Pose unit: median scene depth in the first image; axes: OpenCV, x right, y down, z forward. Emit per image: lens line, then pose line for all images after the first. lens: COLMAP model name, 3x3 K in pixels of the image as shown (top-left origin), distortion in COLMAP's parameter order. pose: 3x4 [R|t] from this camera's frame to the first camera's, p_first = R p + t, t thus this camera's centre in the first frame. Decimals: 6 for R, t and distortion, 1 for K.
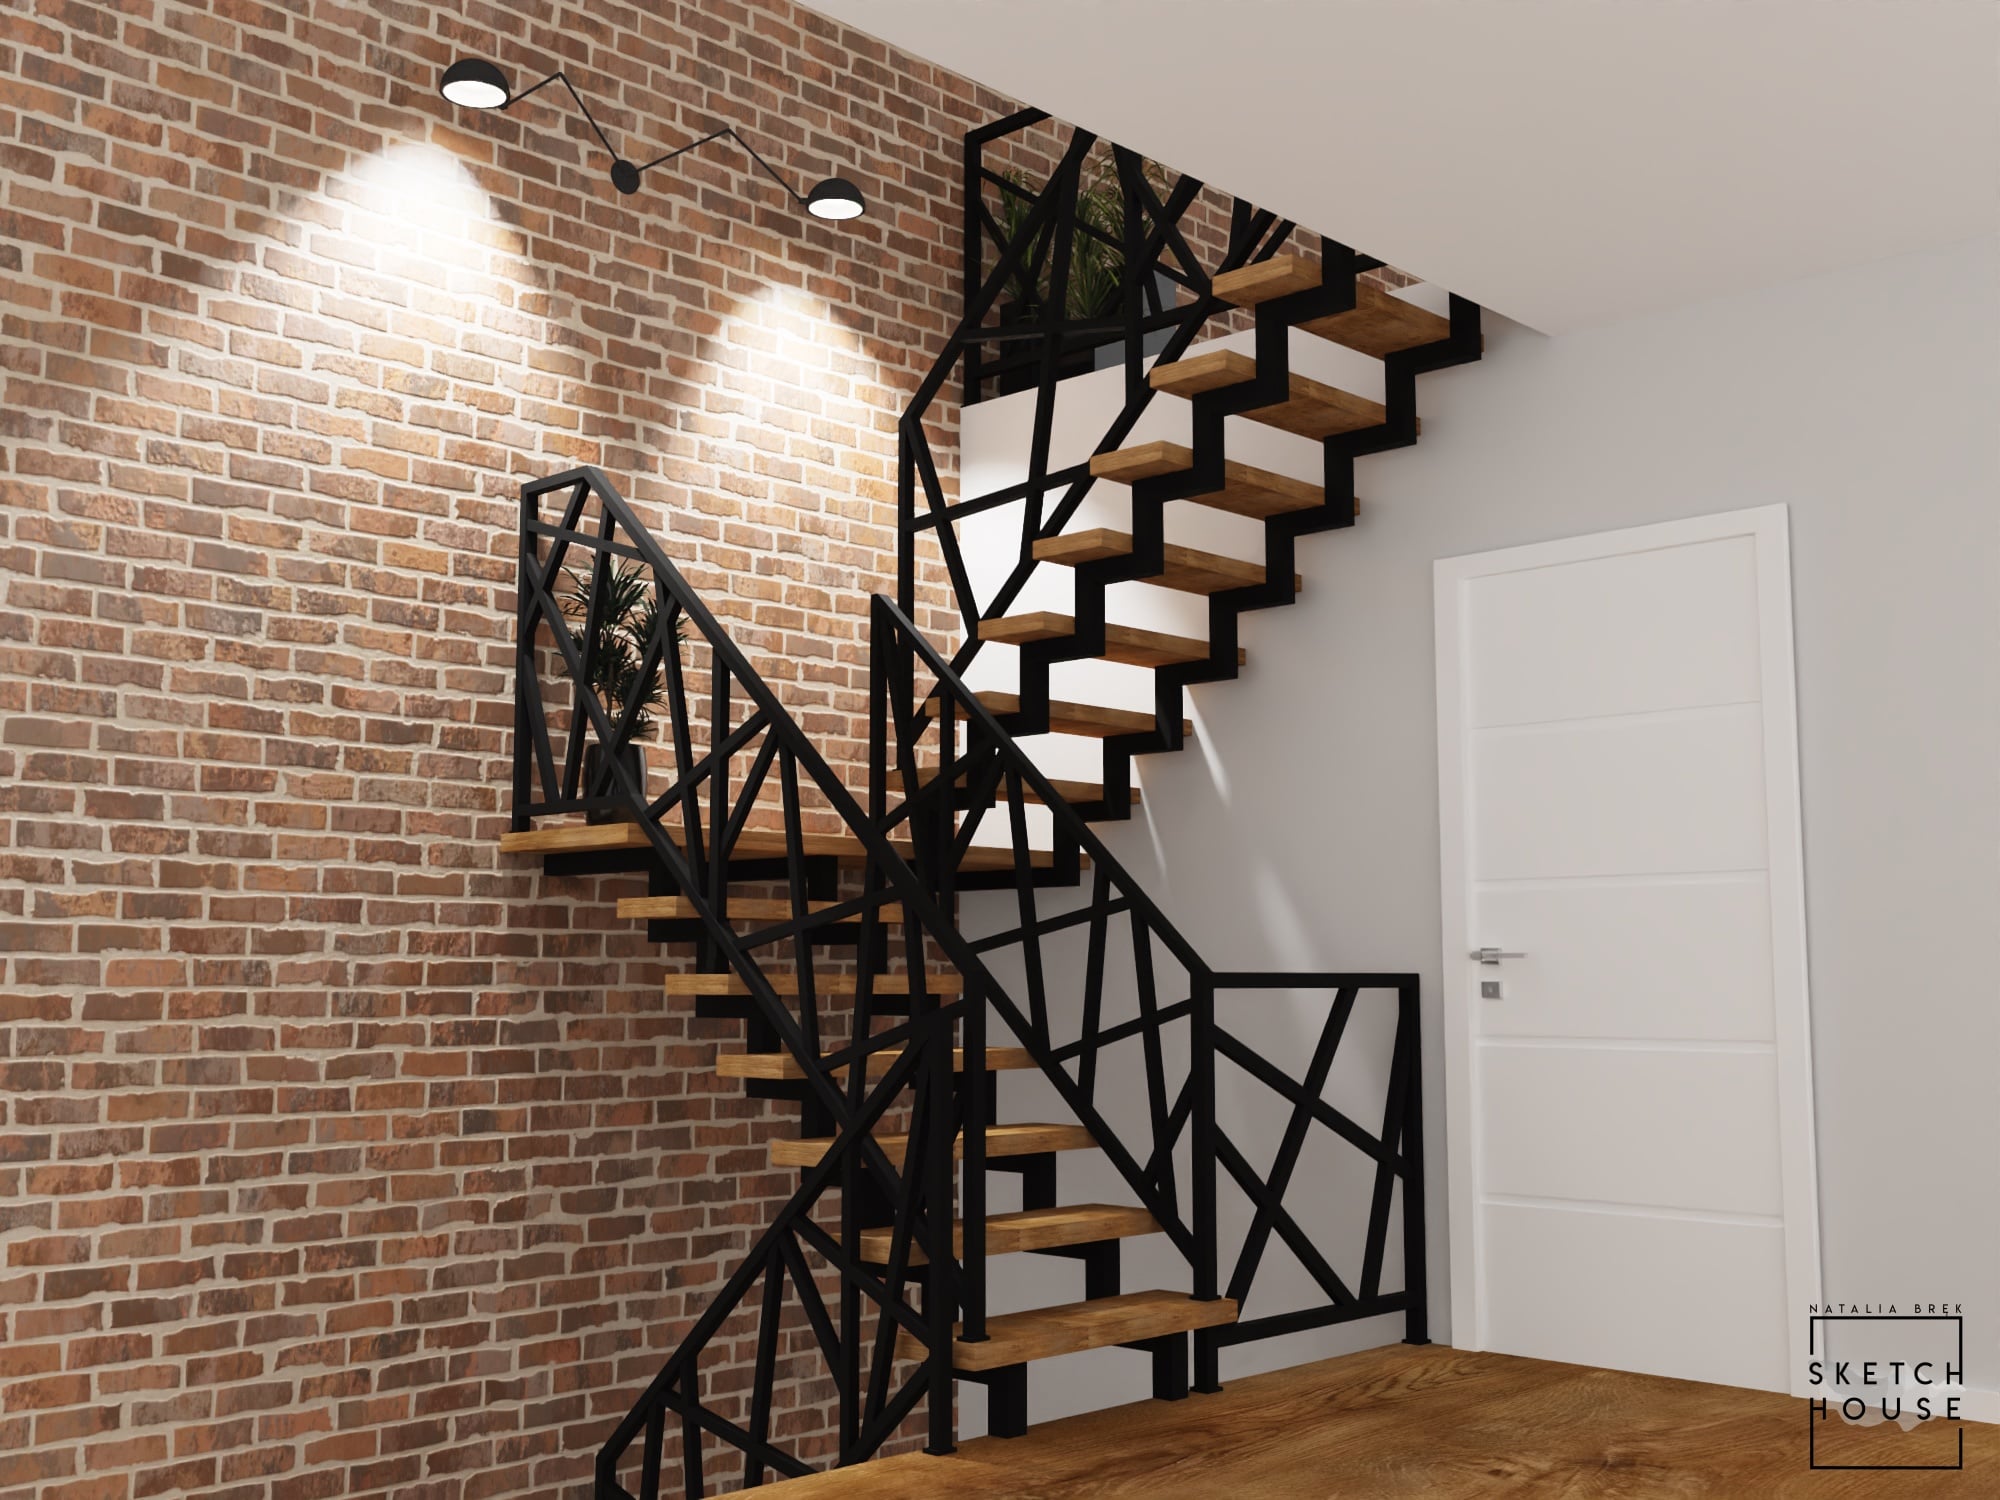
lens RADIAL K [[2054.0, 0, 1000.0], [0, 2054.0, 750.0], [0, 0, 1]] dist [0.012757, -0.009504]
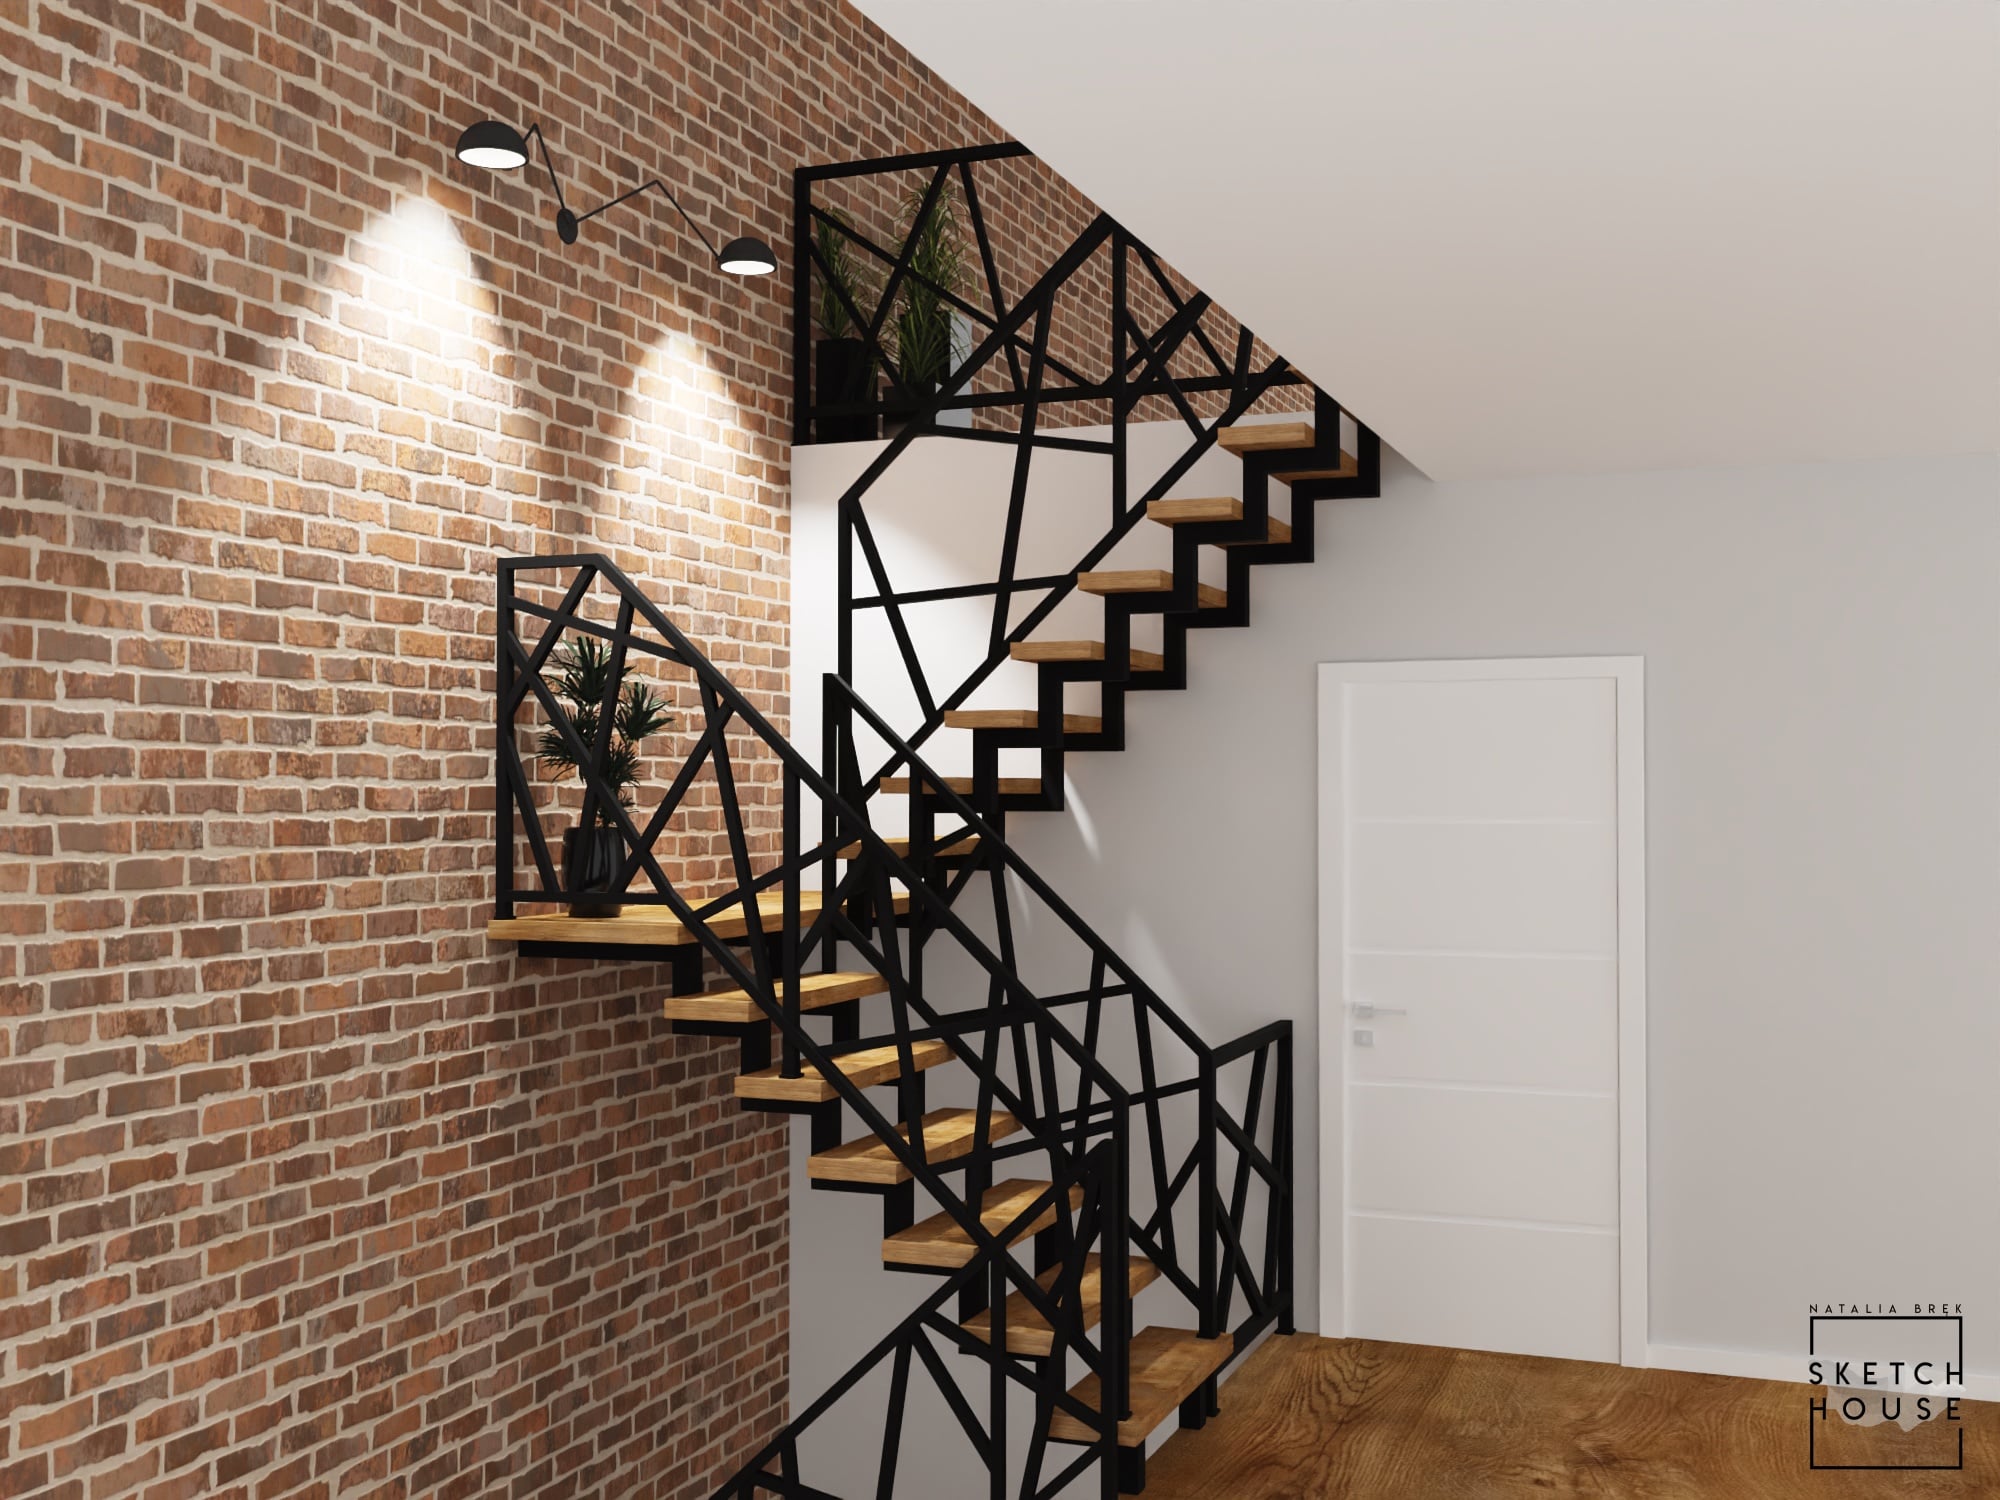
lens RADIAL K [[2054.0, 0, 1000.0], [0, 2054.0, 750.0], [0, 0, 1]] dist [0.012757, -0.009504]
pose [[0.922912, 0.007278, 0.384943, -0.419834], [-0.043100, 0.995490, 0.084513, -0.142195], [-0.382592, -0.094589, 0.919063, 0.009133]]
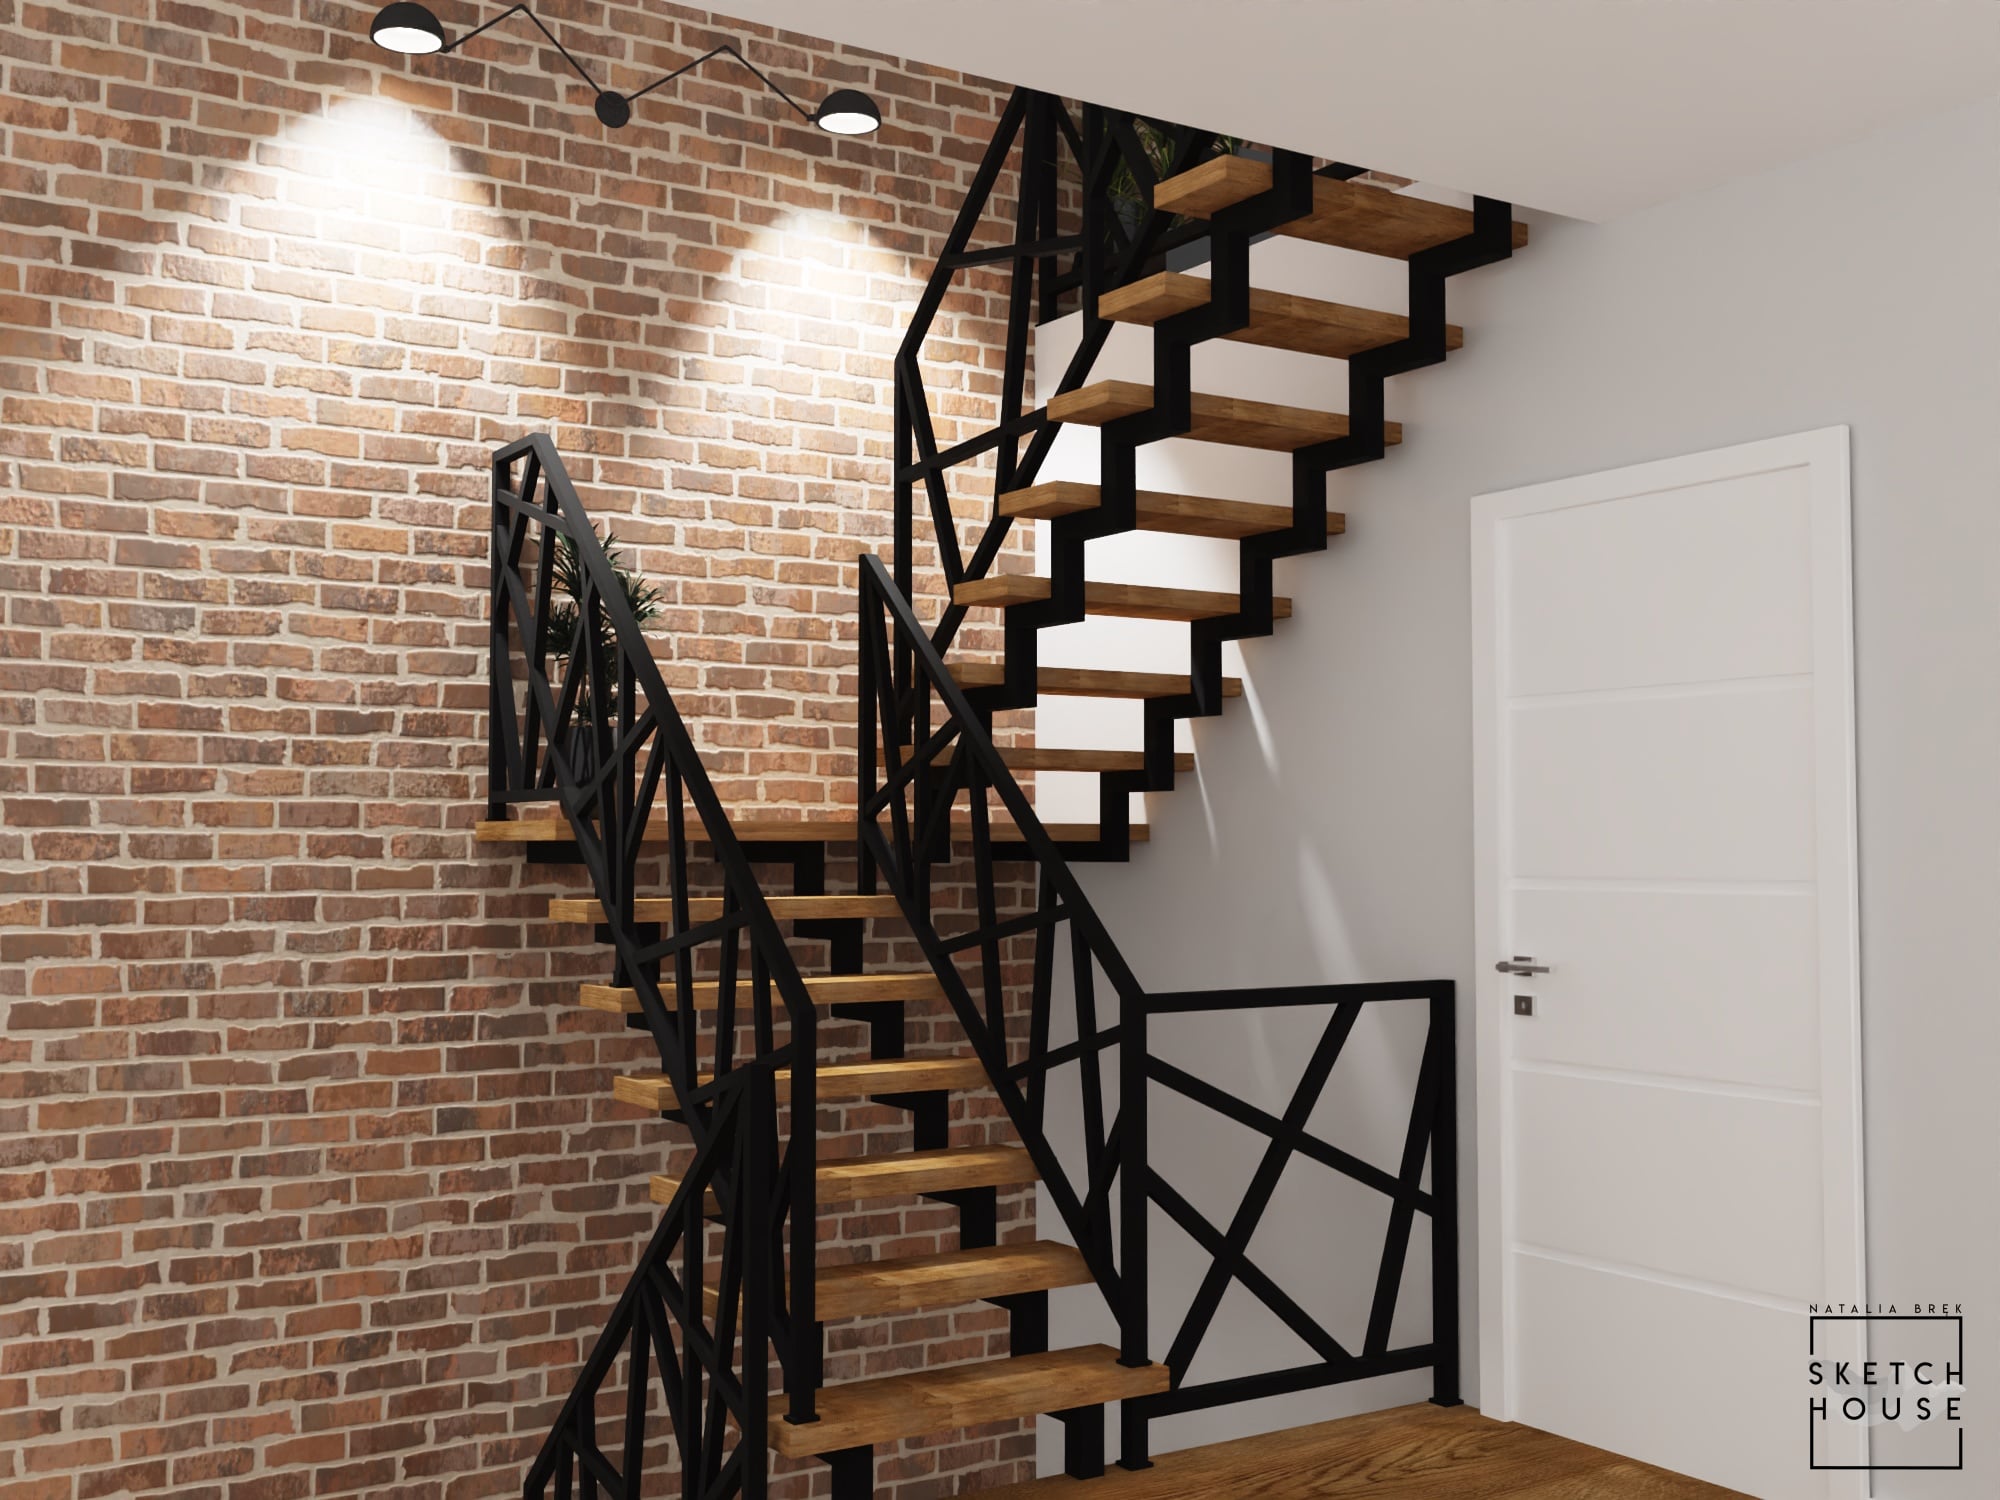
lens RADIAL K [[2054.0, 0, 1000.0], [0, 2054.0, 750.0], [0, 0, 1]] dist [0.012757, -0.009504]
pose [[0.973329, -0.010993, -0.229150, 0.229046], [0.025866, 0.997741, 0.062003, -0.048598], [0.227951, -0.066276, 0.971414, 0.132583]]
